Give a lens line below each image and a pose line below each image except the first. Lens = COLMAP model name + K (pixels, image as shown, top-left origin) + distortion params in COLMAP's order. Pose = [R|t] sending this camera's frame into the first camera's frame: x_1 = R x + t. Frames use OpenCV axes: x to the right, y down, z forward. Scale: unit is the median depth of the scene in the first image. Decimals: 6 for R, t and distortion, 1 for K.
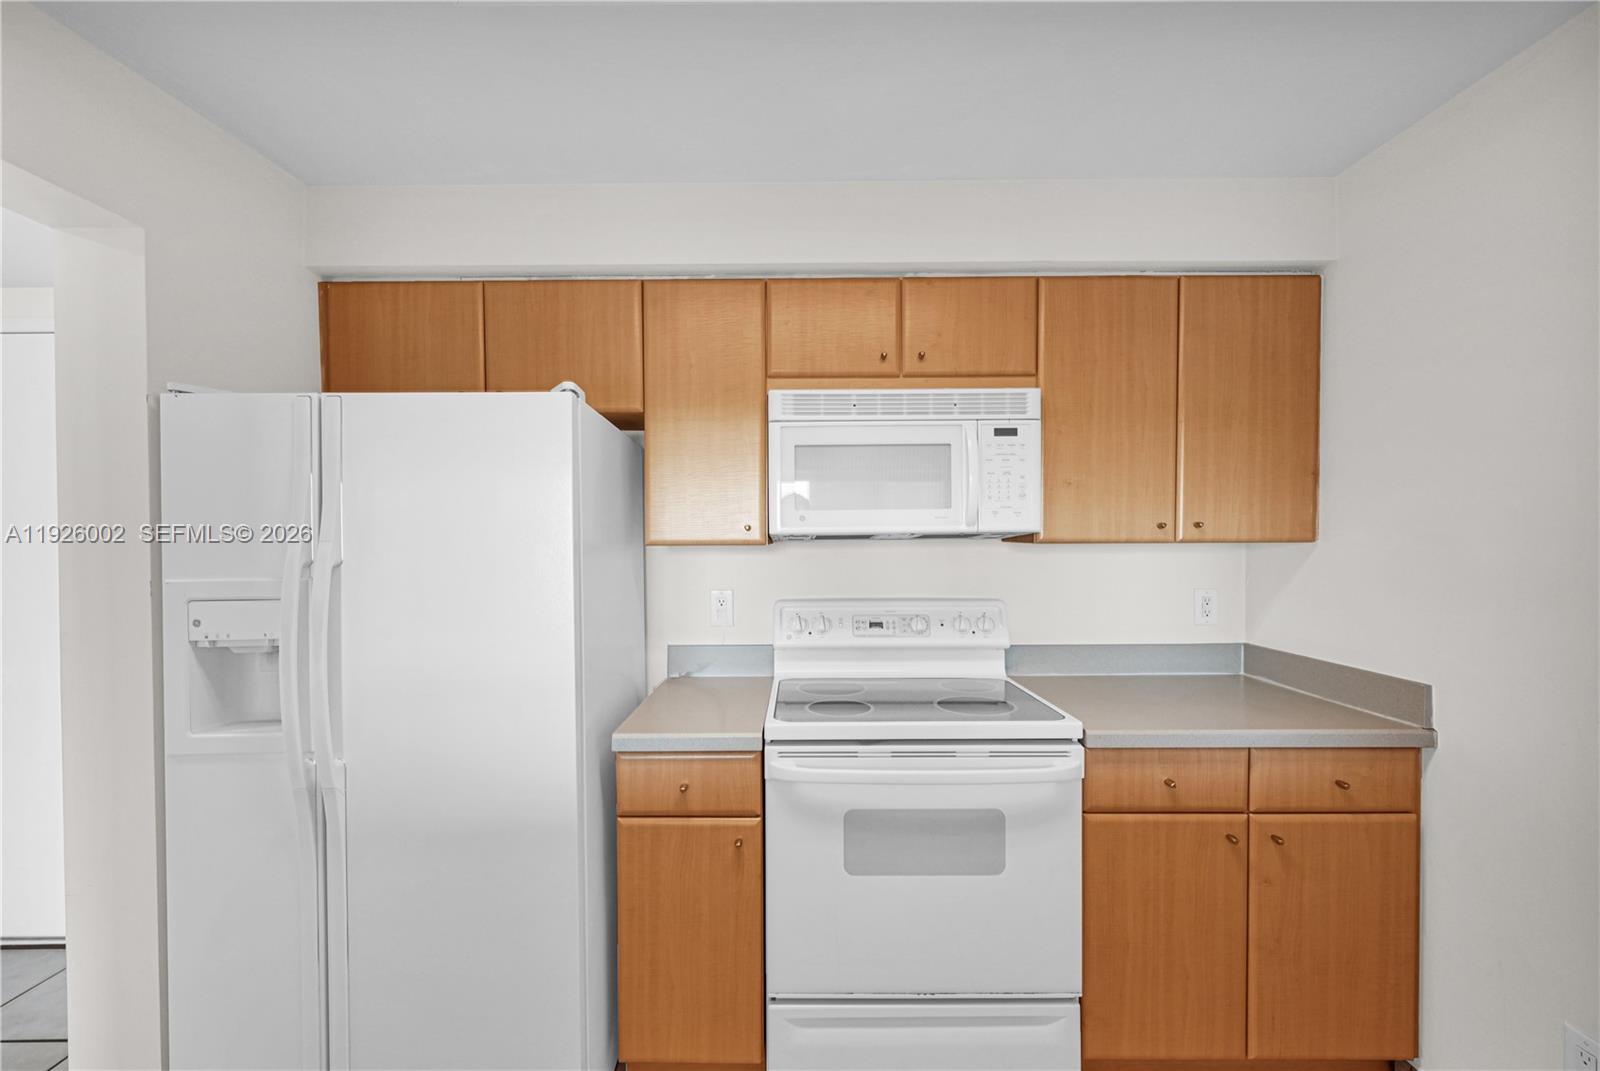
lens RADIAL K [[673.6, 0, 800.0], [0, 673.6, 535.5], [0, 0, 1]] dist [-0.000674, -0.000125]
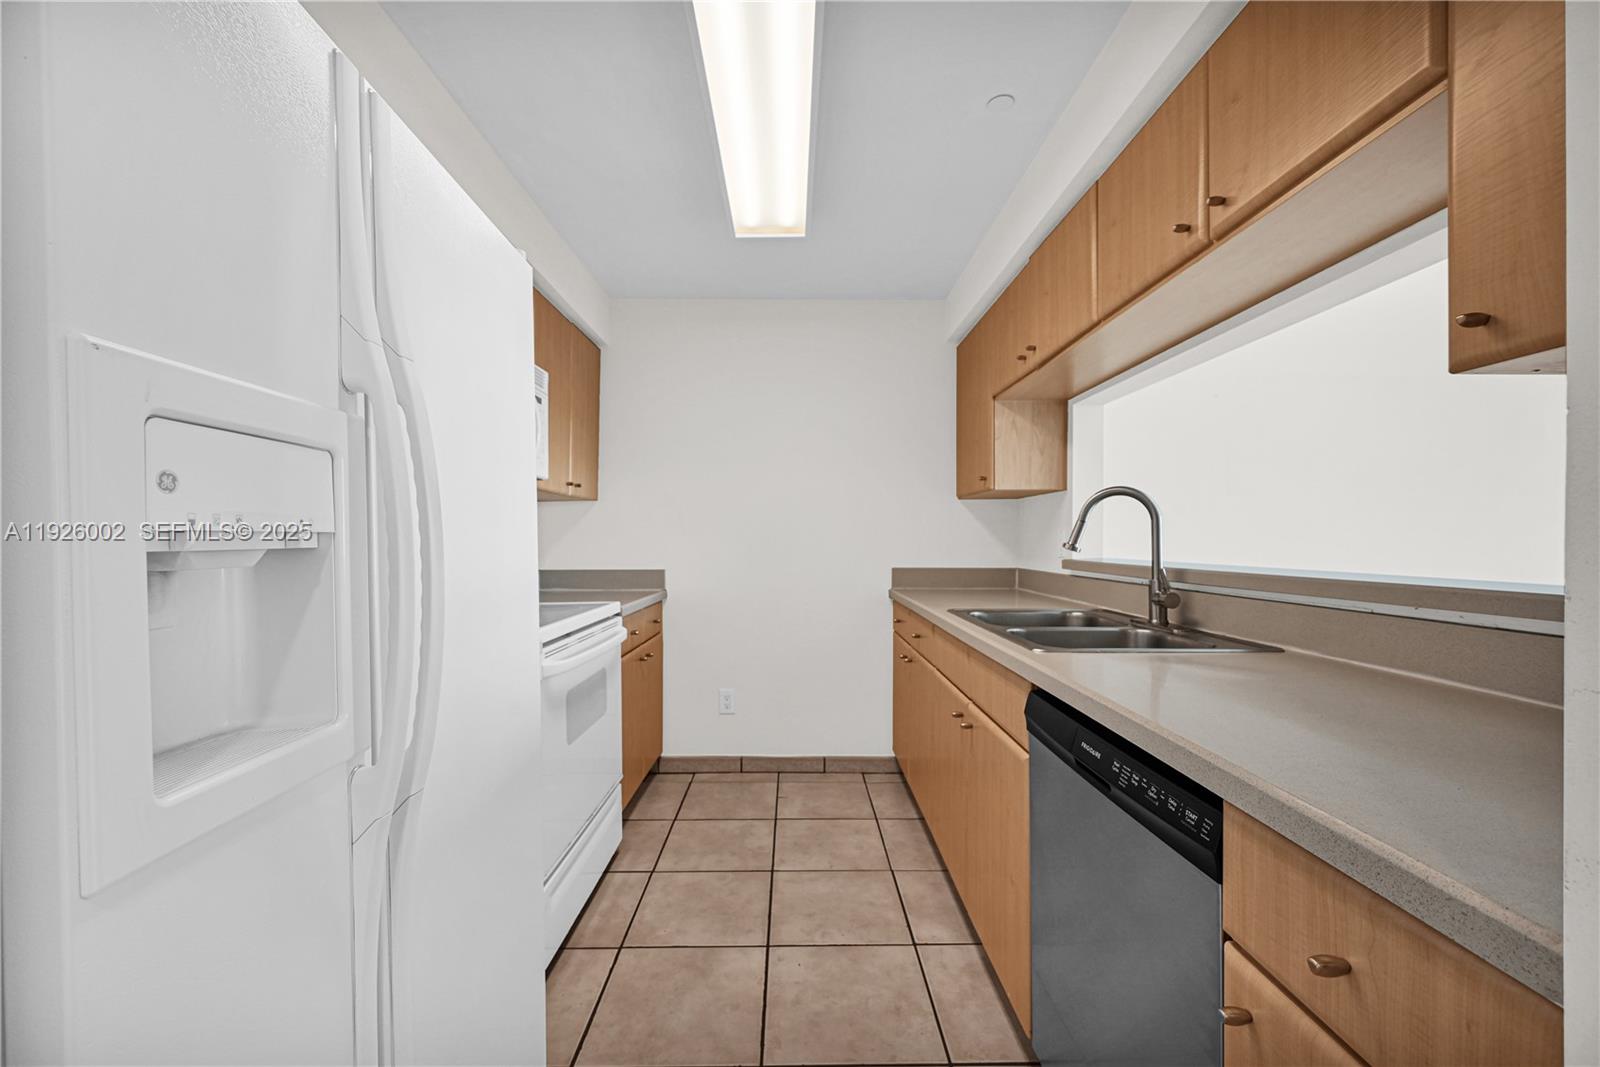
lens RADIAL K [[673.6, 0, 800.0], [0, 673.6, 533.5], [0, 0, 1]] dist [-0.000674, -0.000125]
pose [[-0.008029, 0.018027, 0.999805, -1.137723], [0.008419, 0.999803, -0.017960, 0.151109], [-0.999932, 0.008273, -0.008179, 0.592989]]
